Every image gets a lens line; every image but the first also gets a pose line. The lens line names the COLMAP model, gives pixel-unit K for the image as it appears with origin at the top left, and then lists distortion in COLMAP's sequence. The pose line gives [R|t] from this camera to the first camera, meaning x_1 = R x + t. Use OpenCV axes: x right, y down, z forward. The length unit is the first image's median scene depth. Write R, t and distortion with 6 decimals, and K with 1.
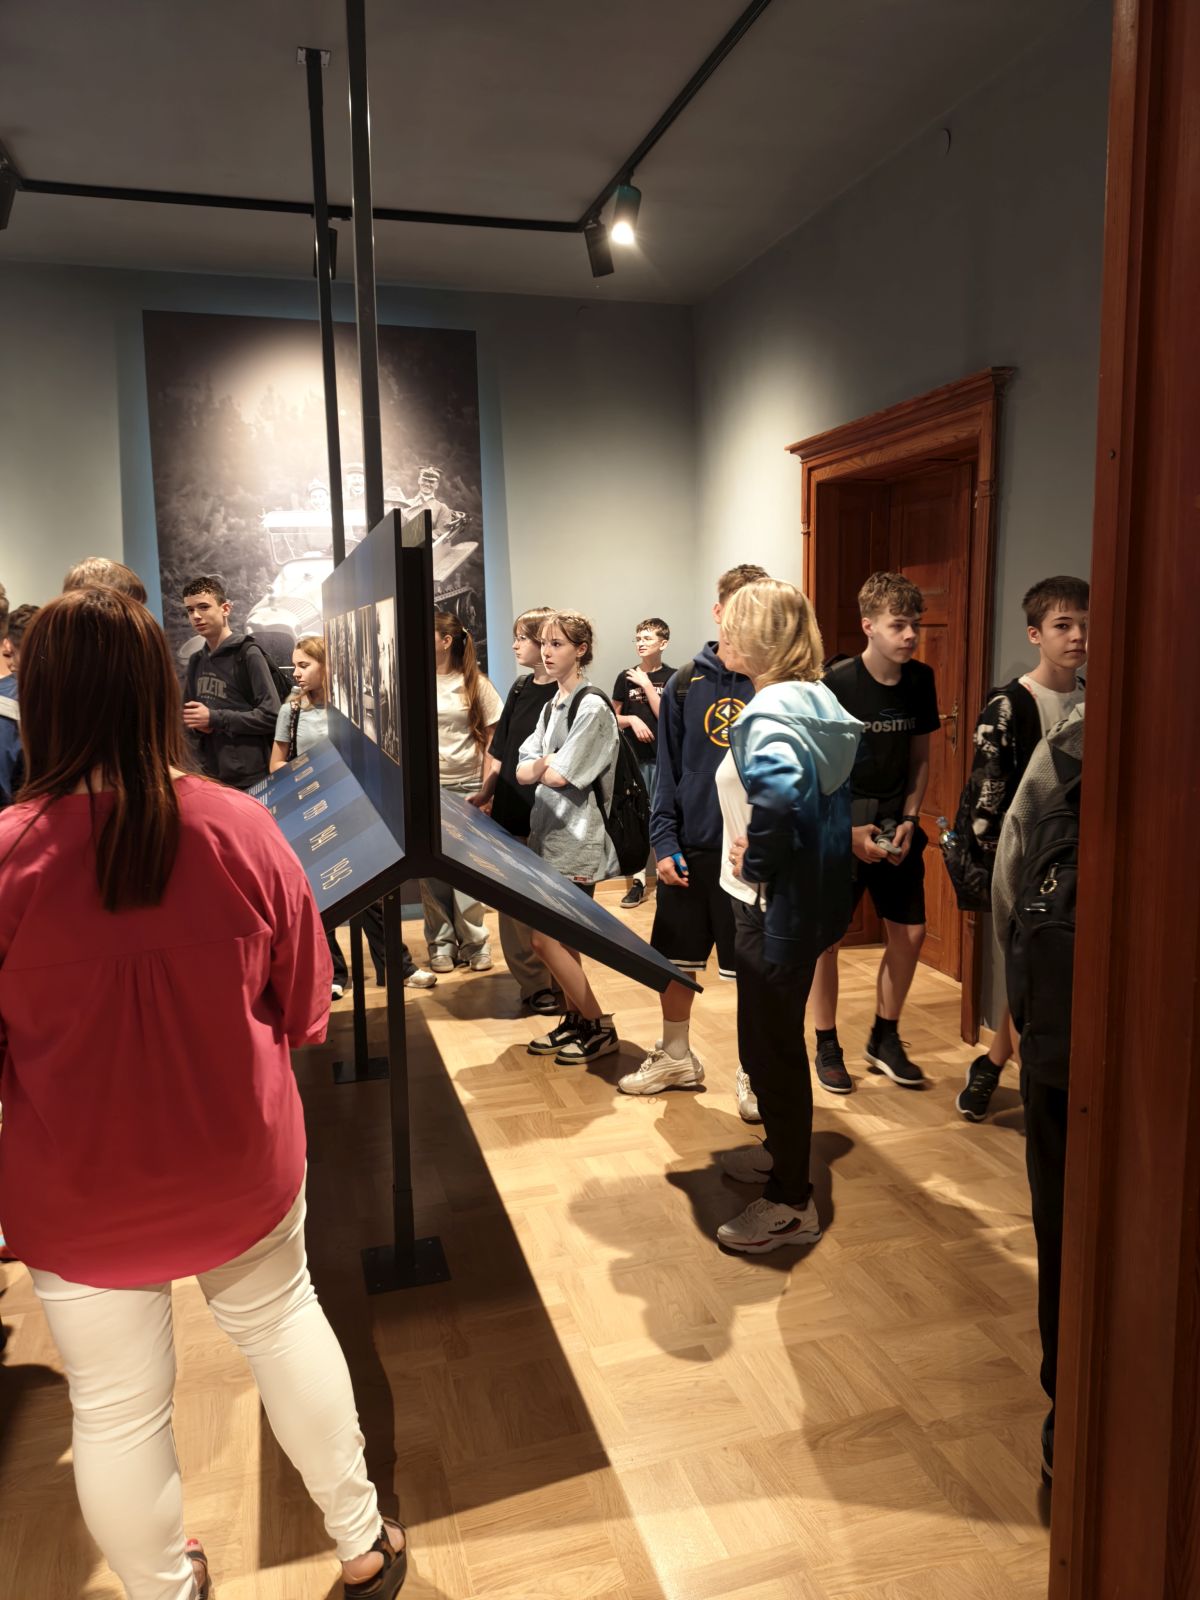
lens RADIAL K [[1129.8, 0, 600.0], [0, 1129.8, 800.0], [0, 0, 1]] dist [0.110196, 0.001721]
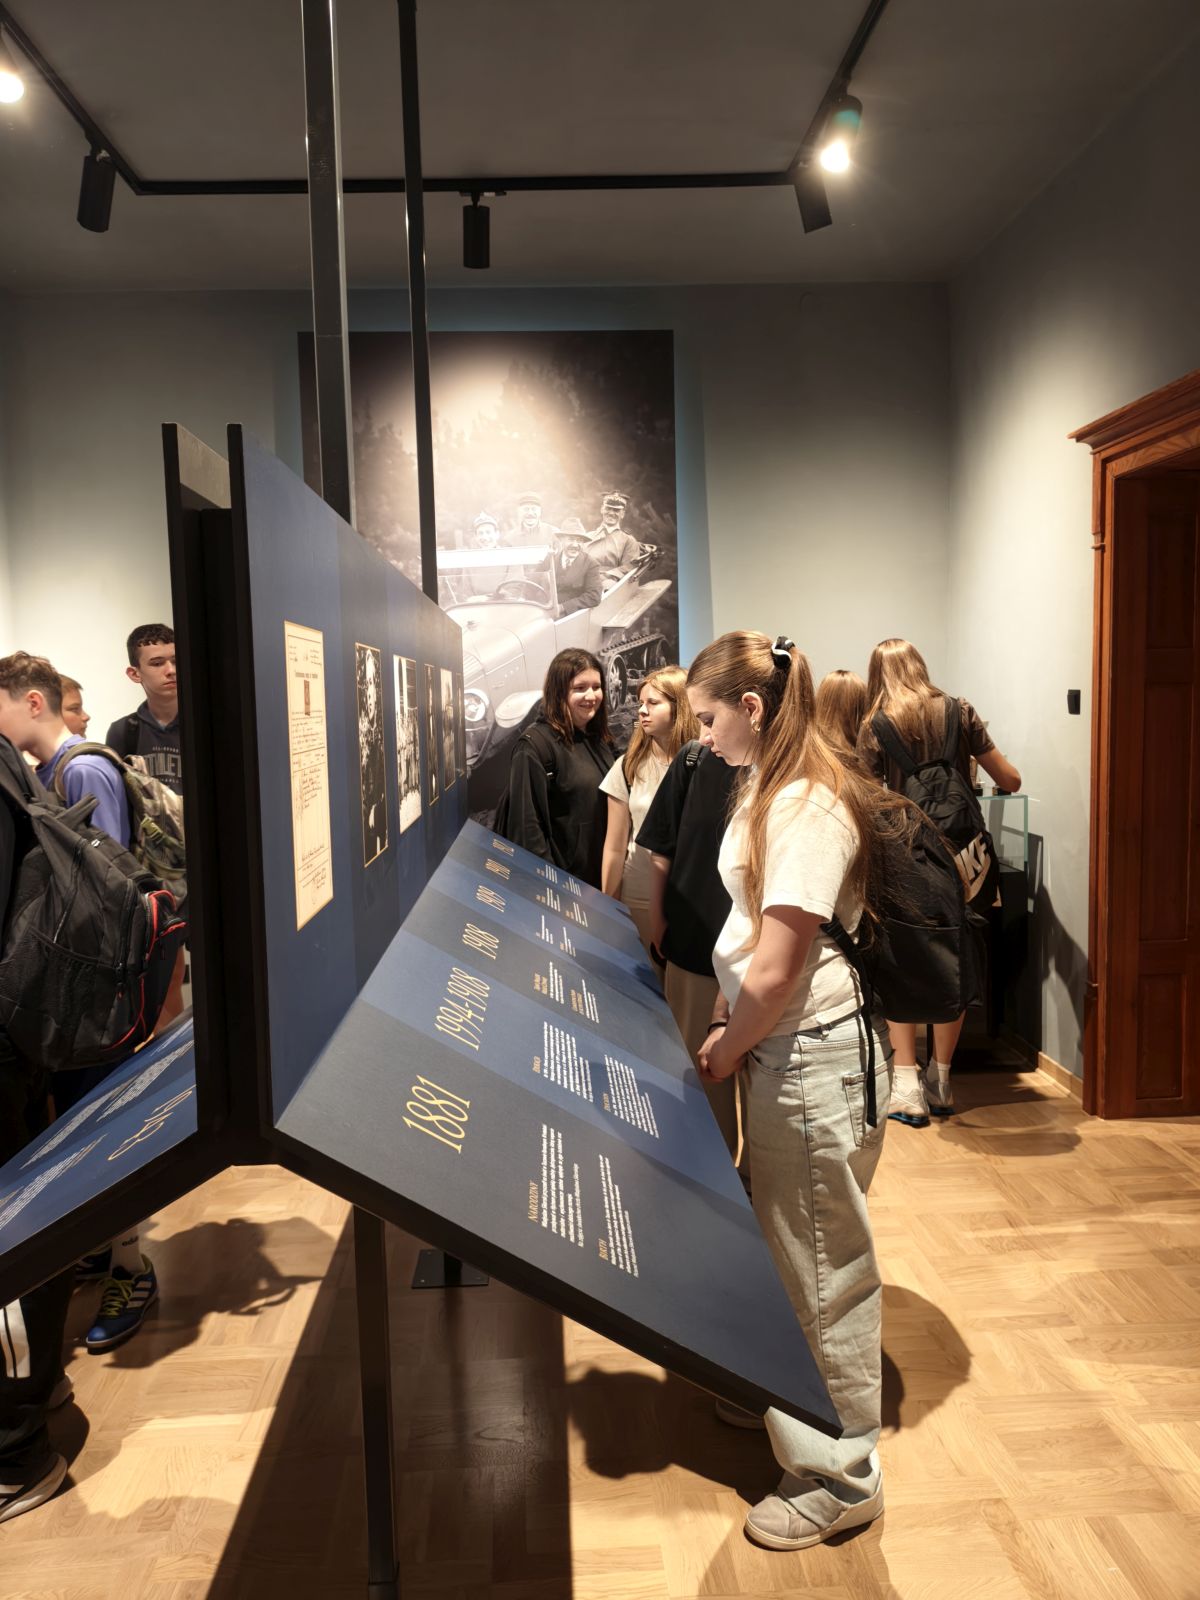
lens RADIAL K [[1106.4, 0, 609.7], [0, 1106.4, 808.3], [0, 0, 1]] dist [0.049379, -0.073737]
pose [[0.972951, 0.018214, -0.230291, 0.039626], [-0.030454, 0.998299, -0.049709, -0.020023], [0.228994, 0.055378, 0.971851, 0.223302]]
